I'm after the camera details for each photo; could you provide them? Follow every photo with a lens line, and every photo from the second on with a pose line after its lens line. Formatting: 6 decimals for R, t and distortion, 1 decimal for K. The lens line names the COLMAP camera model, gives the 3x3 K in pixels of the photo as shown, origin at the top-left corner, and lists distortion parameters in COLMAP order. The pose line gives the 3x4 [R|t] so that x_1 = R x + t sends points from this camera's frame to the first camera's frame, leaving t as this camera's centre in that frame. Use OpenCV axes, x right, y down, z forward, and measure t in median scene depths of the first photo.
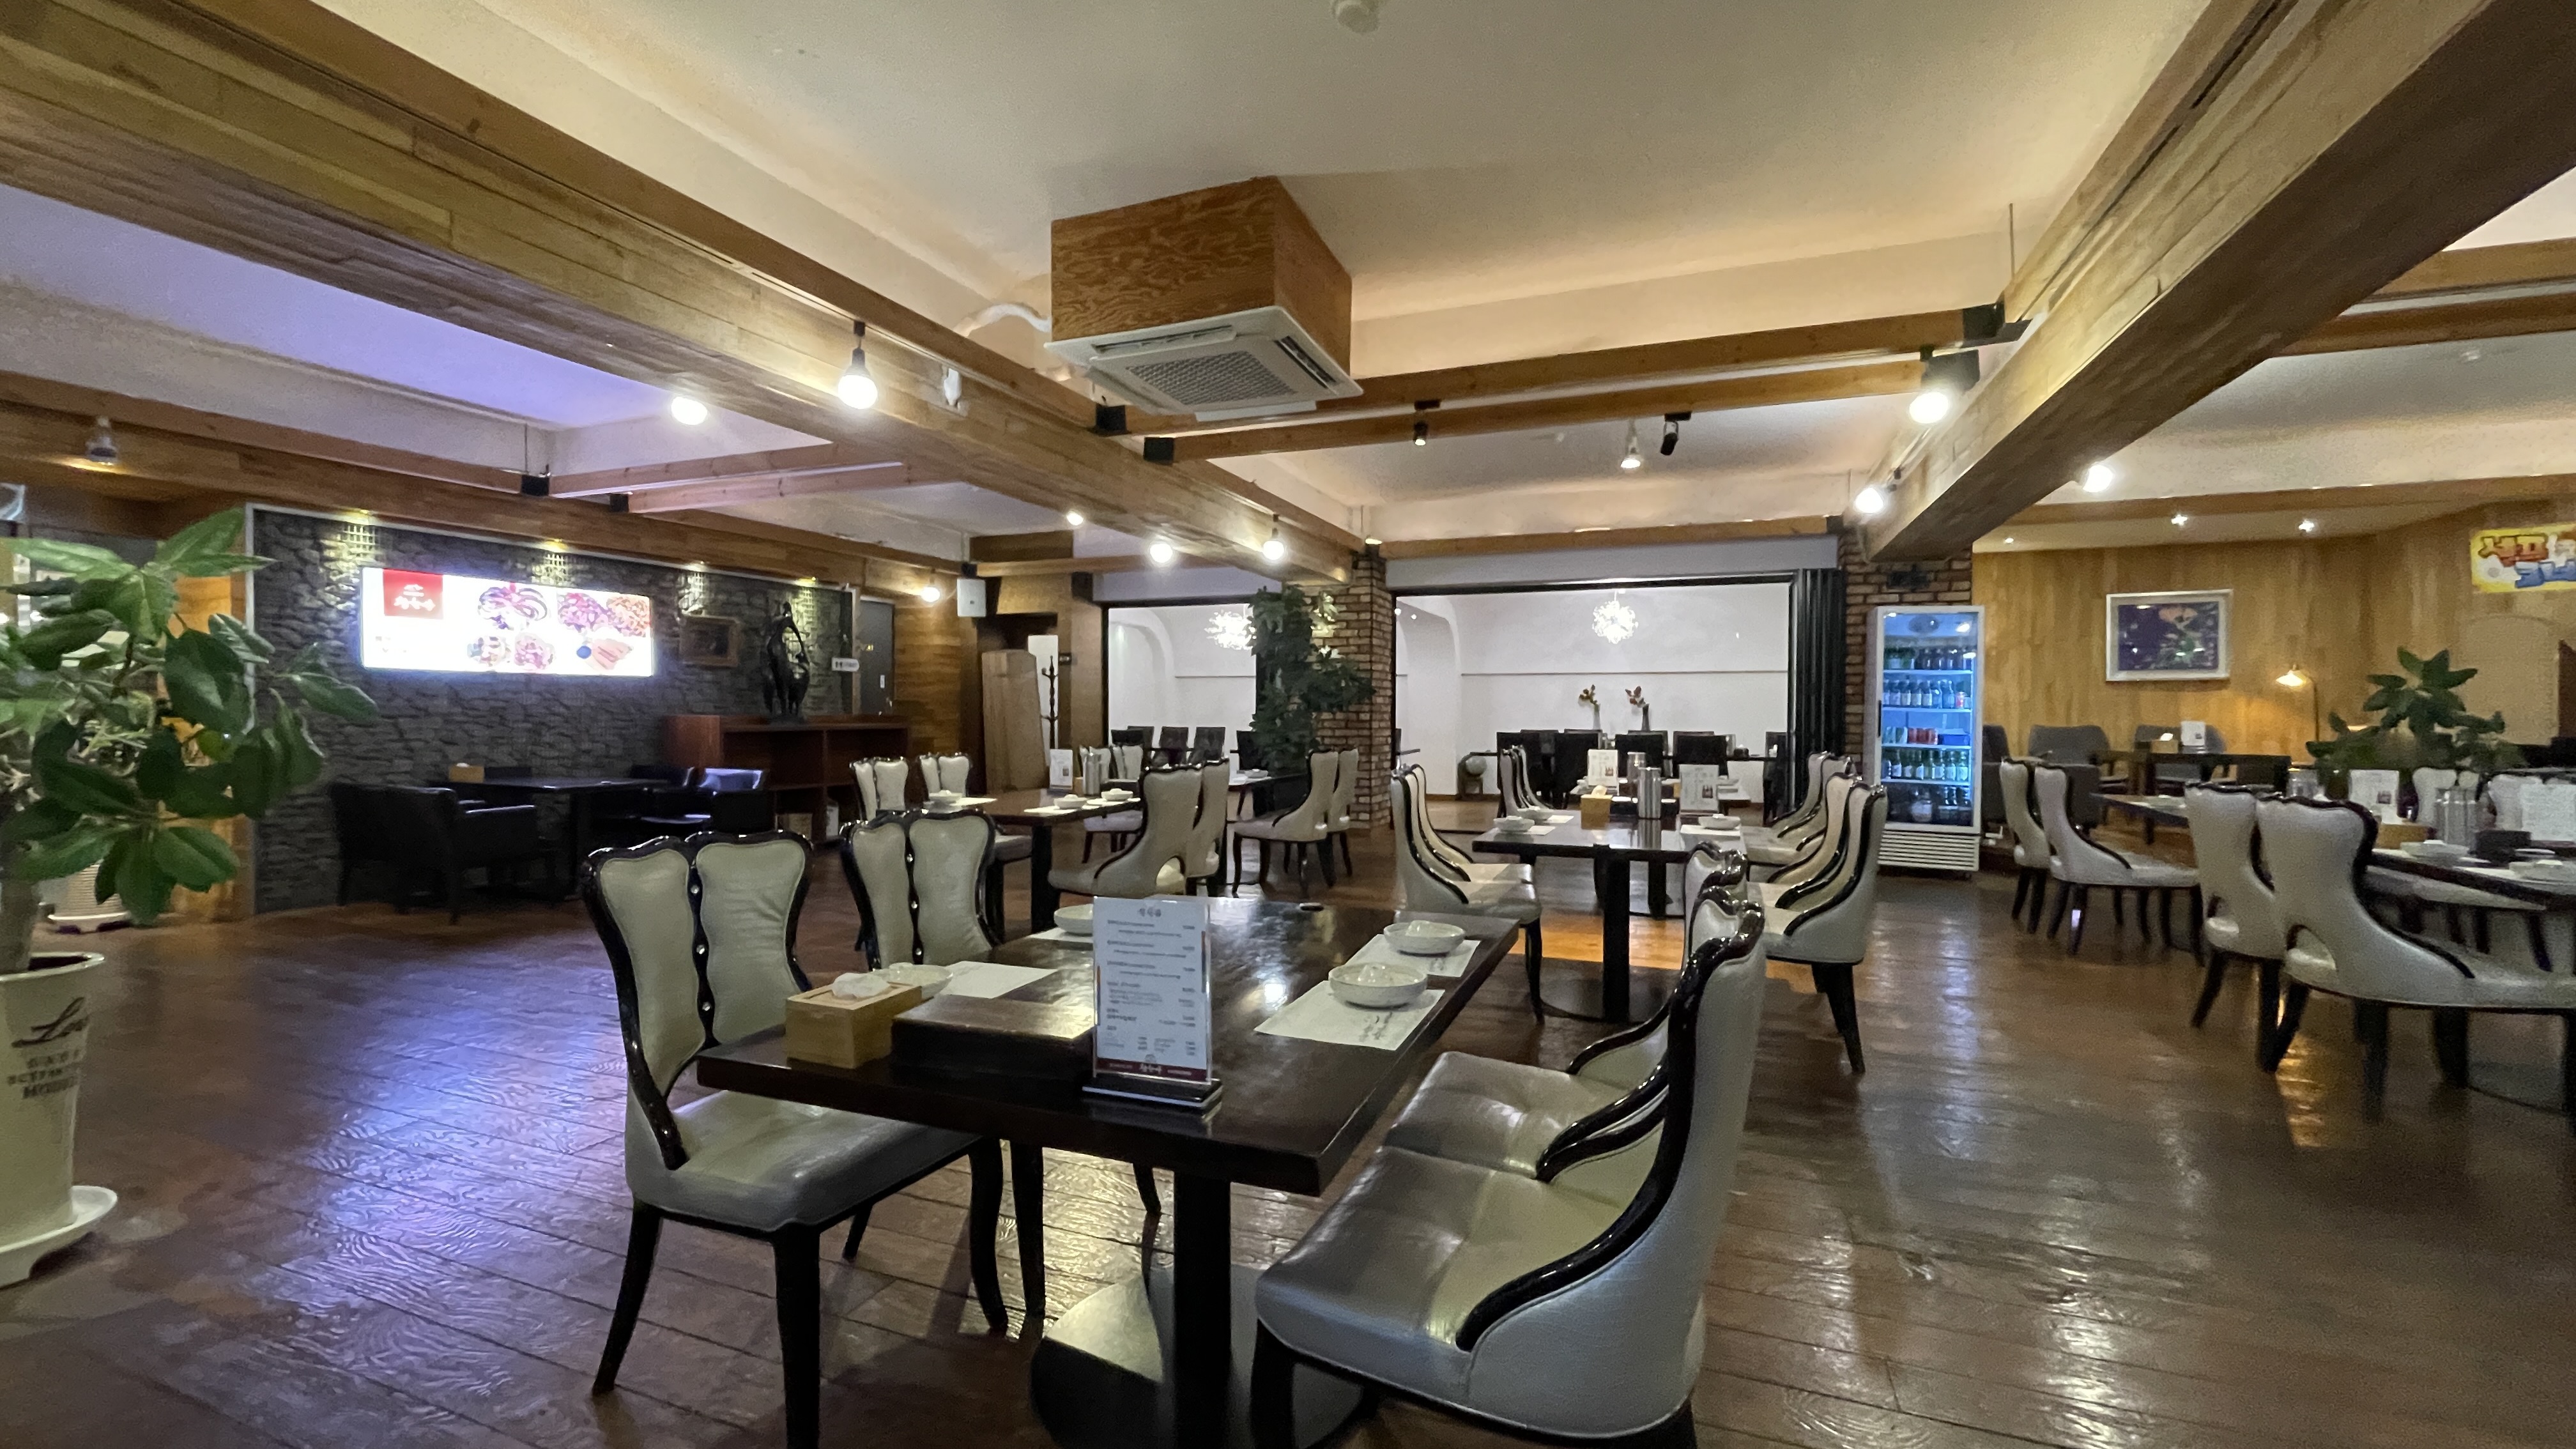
lens RADIAL K [[1048.0, 0, 1282.3], [0, 1048.0, 728.6], [0, 0, 1]] dist [-0.001339, 0.001662]
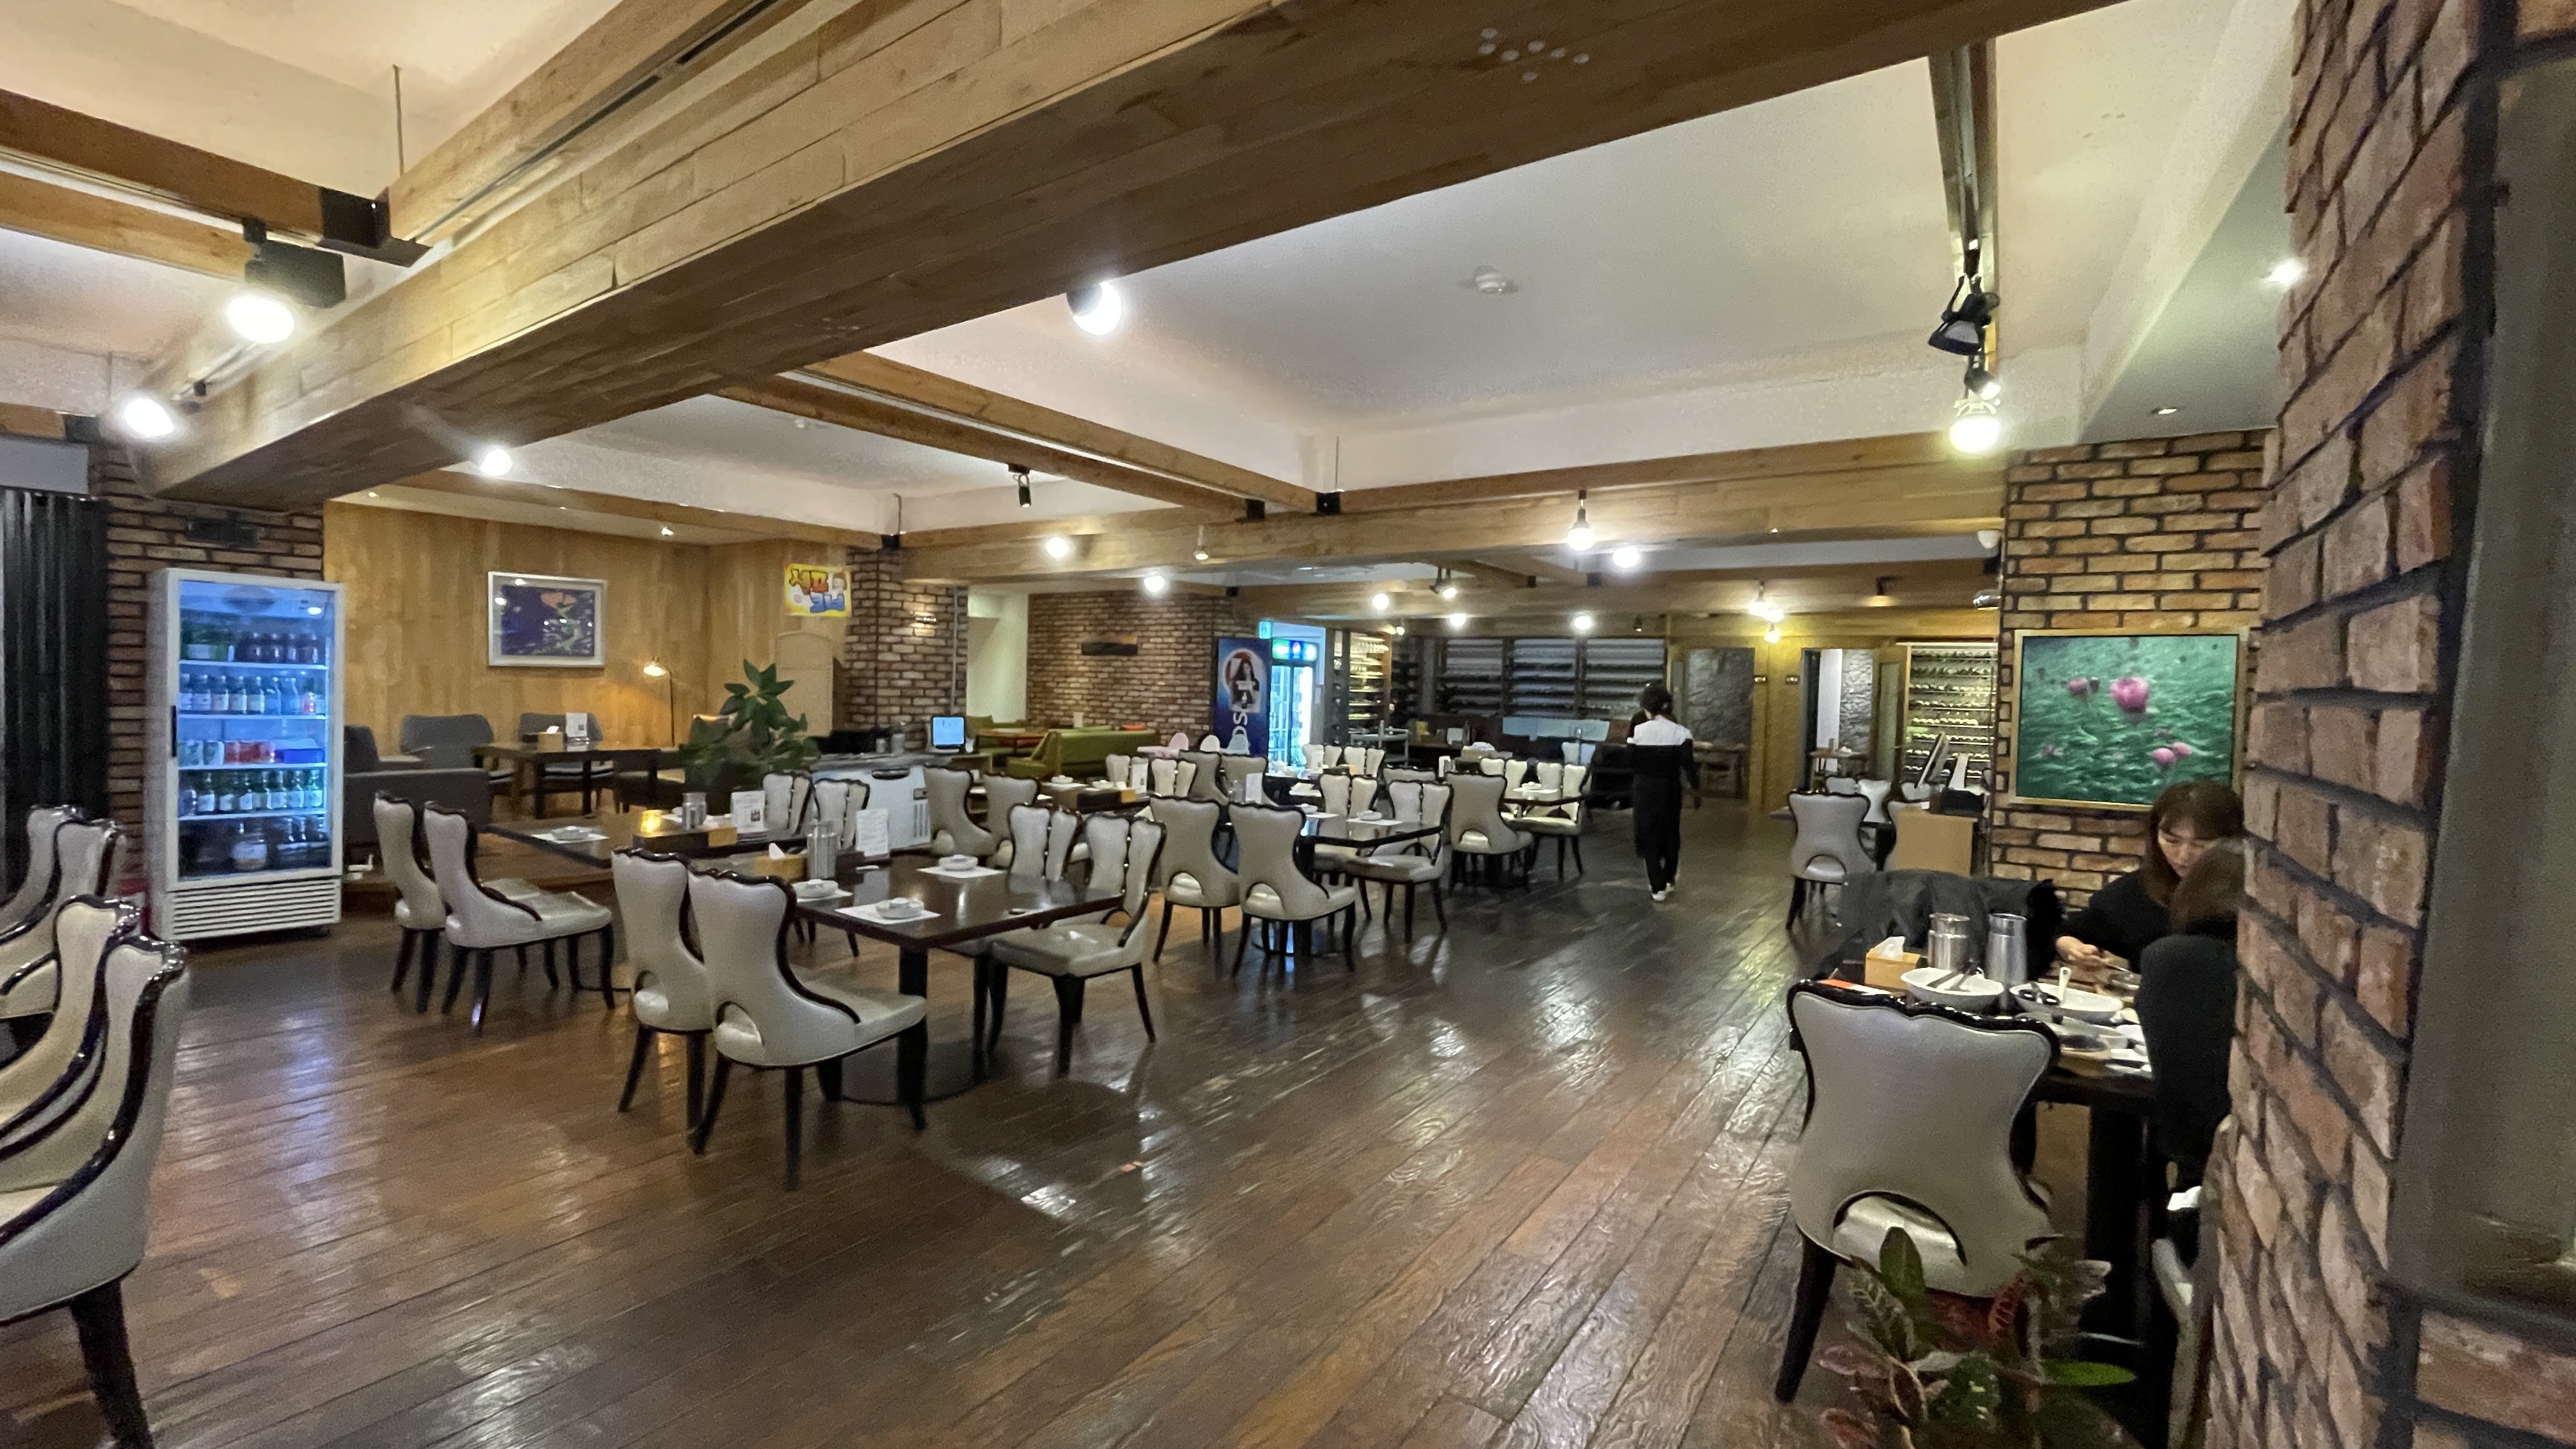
lens RADIAL K [[1048.0, 0, 1291.6], [0, 1048.0, 723.4], [0, 0, 1]] dist [-0.001339, 0.001662]
pose [[0.235843, -0.028950, 0.971360, 0.074374], [-0.015607, 0.999314, 0.033573, -0.049021], [-0.971666, -0.023078, 0.235229, 0.126071]]
